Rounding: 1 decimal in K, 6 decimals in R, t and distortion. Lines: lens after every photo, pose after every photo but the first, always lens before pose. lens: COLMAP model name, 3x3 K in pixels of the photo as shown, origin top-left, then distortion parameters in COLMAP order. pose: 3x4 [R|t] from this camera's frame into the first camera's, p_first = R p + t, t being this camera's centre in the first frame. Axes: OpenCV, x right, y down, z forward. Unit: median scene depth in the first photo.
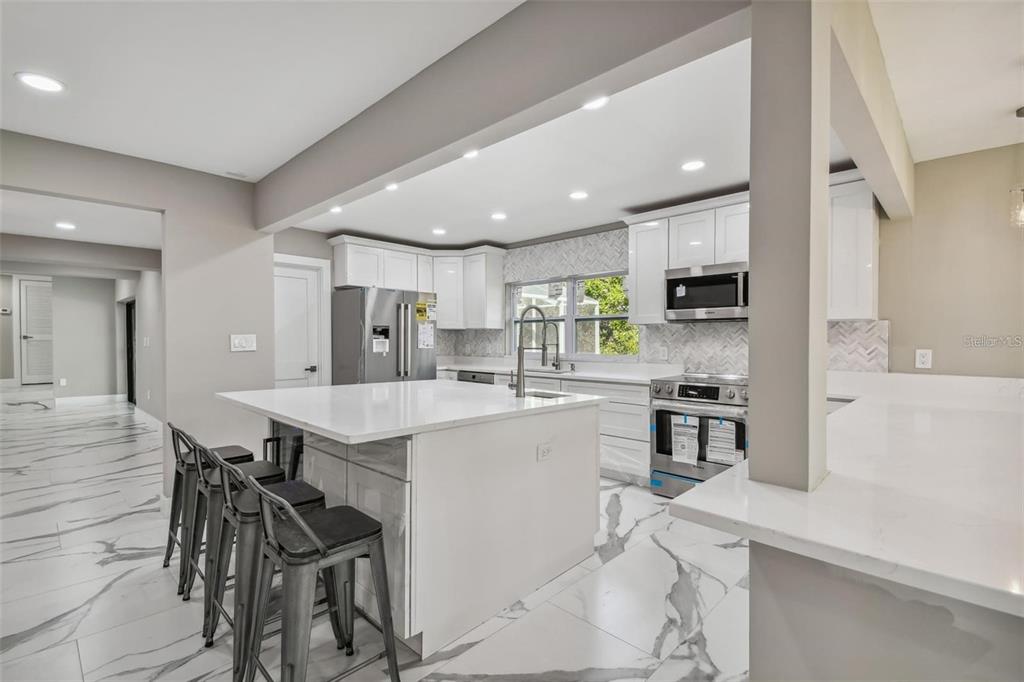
lens RADIAL K [[464.8, 0, 509.7], [0, 464.8, 347.6], [0, 0, 1]] dist [0.029942, -0.008948]
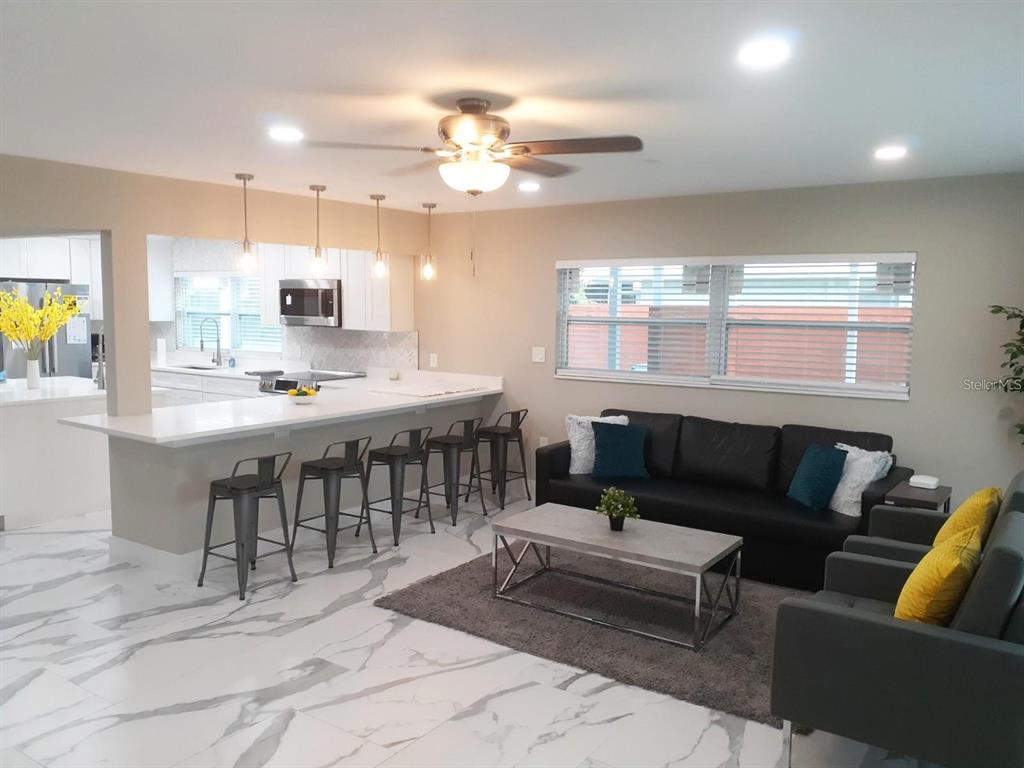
lens RADIAL K [[823.1, 0, 512.2], [0, 823.1, 387.9], [0, 0, 1]] dist [0.028404, -0.000746]
pose [[0.987011, -0.005809, 0.160545, 0.535062], [-0.008906, 0.995831, 0.090787, -0.086477], [-0.160403, -0.091037, 0.982844, -1.034406]]
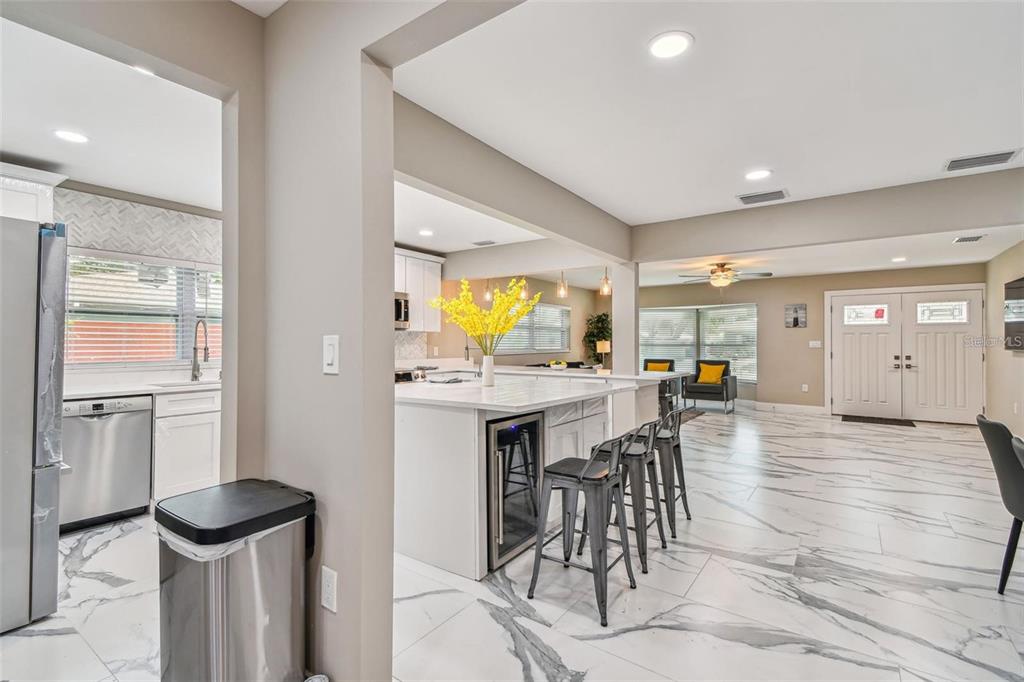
lens RADIAL K [[464.8, 0, 515.8], [0, 464.8, 343.6], [0, 0, 1]] dist [0.029942, -0.008948]
pose [[-0.155013, -0.003575, 0.987906, -0.921237], [0.015320, 0.999865, 0.006022, -0.013819], [-0.987794, 0.016068, -0.154937, 0.722858]]
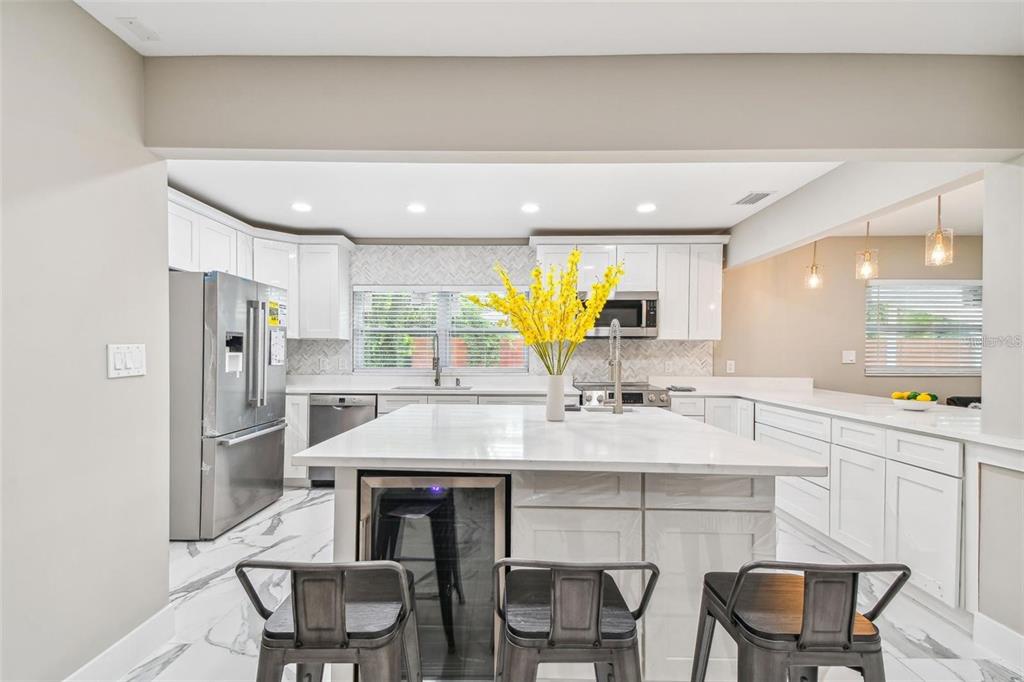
lens RADIAL K [[464.8, 0, 505.0], [0, 464.8, 352.5], [0, 0, 1]] dist [0.029942, -0.008948]
pose [[0.730324, 0.001822, 0.683099, -0.519742], [0.008164, 0.999902, -0.011394, -0.008286], [-0.683053, 0.013898, 0.730237, 0.291454]]
